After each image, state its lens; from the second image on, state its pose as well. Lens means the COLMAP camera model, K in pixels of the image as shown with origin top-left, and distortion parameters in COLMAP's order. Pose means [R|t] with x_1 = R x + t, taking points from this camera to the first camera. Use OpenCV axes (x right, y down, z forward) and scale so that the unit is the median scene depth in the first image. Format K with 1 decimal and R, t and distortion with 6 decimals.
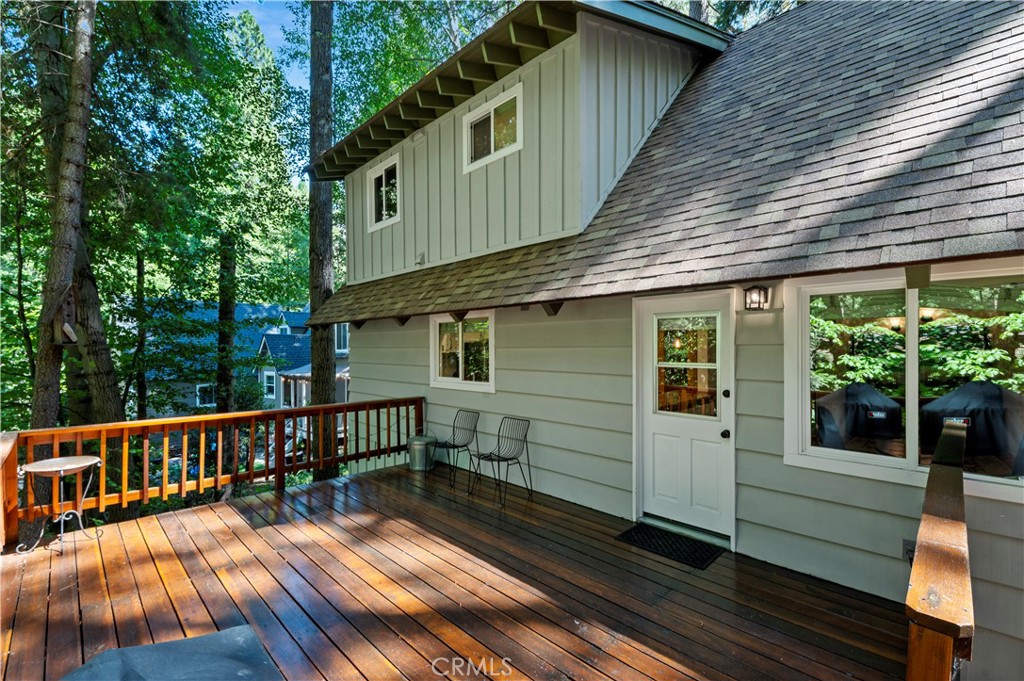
lens RADIAL K [[447.9, 0, 501.9], [0, 447.9, 340.7], [0, 0, 1]] dist [-0.001131, -0.000357]
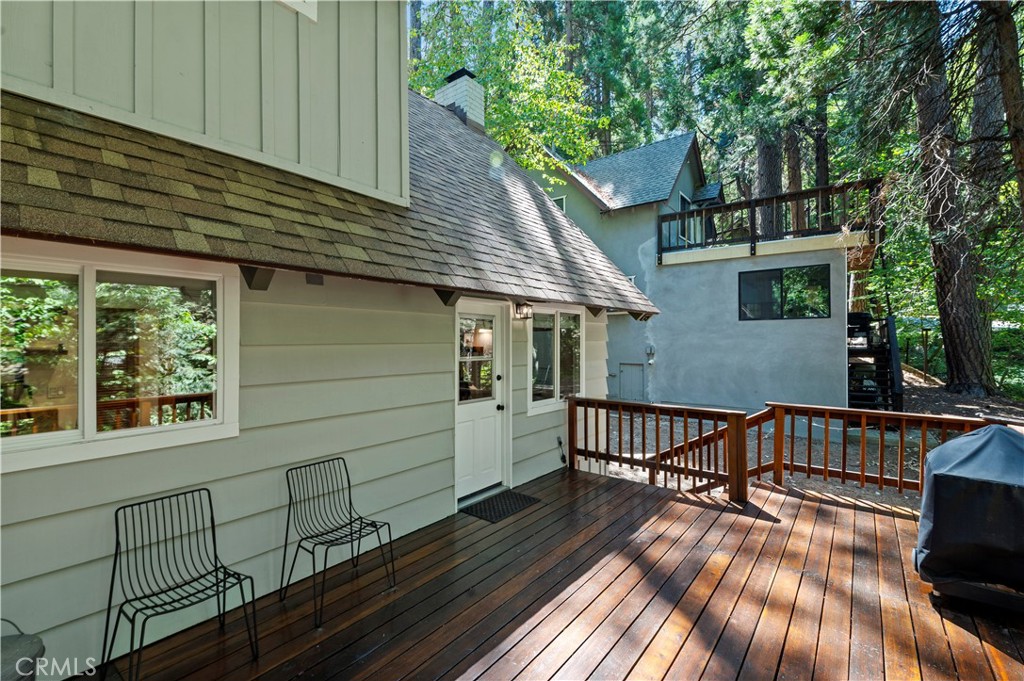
lens RADIAL K [[447.9, 0, 501.9], [0, 447.9, 340.7], [0, 0, 1]] dist [-0.001131, -0.000357]
pose [[-0.126141, 0.011039, 0.991951, -0.605350], [-0.004857, 0.999919, -0.011745, 0.016945], [-0.992000, -0.006300, -0.126077, 0.840463]]
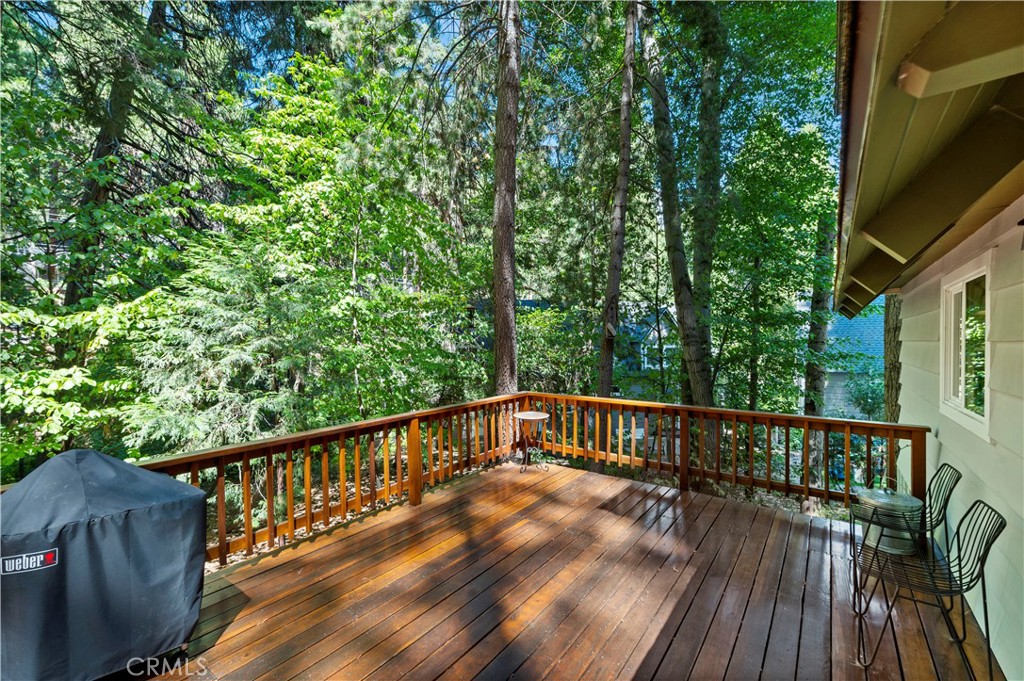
lens RADIAL K [[447.9, 0, 501.9], [0, 447.9, 340.7], [0, 0, 1]] dist [-0.001131, -0.000357]
pose [[0.167756, 0.001120, -0.985828, 0.389525], [0.014946, 0.999882, 0.003679, 0.006589], [0.985715, -0.015352, 0.167719, 0.472979]]
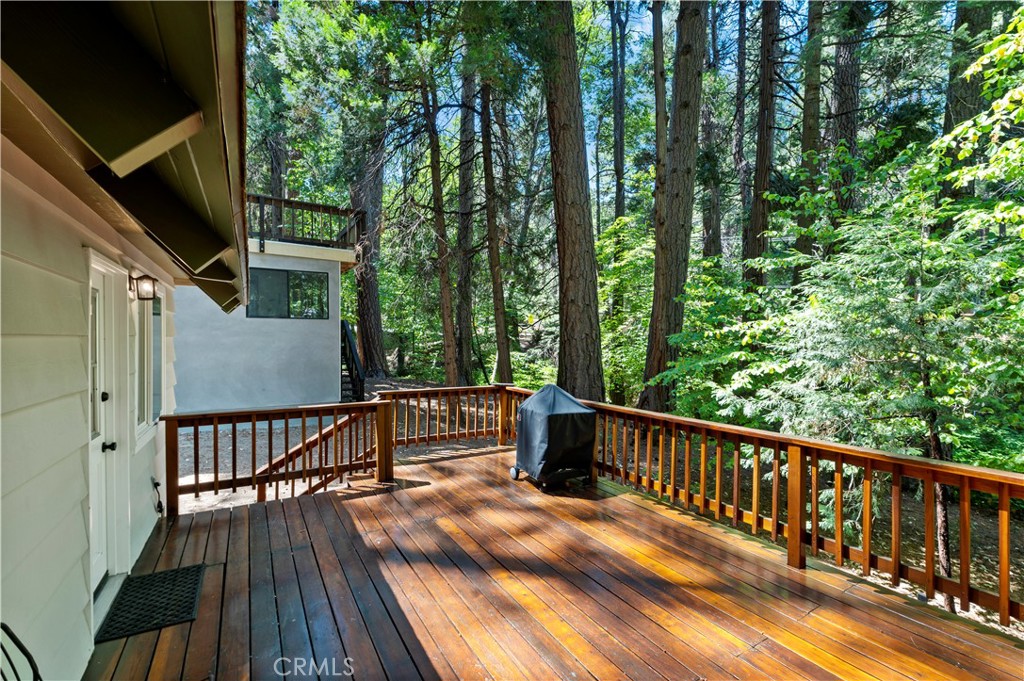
lens RADIAL K [[437.9, 0, 512.0], [0, 437.9, 340.5], [0, 0, 1]] dist [-0.000534, -0.000147]
pose [[-0.974333, 0.007879, 0.224974, -0.267238], [0.005709, 0.999931, -0.010295, 0.023991], [-0.225039, -0.008746, -0.974310, 1.149003]]
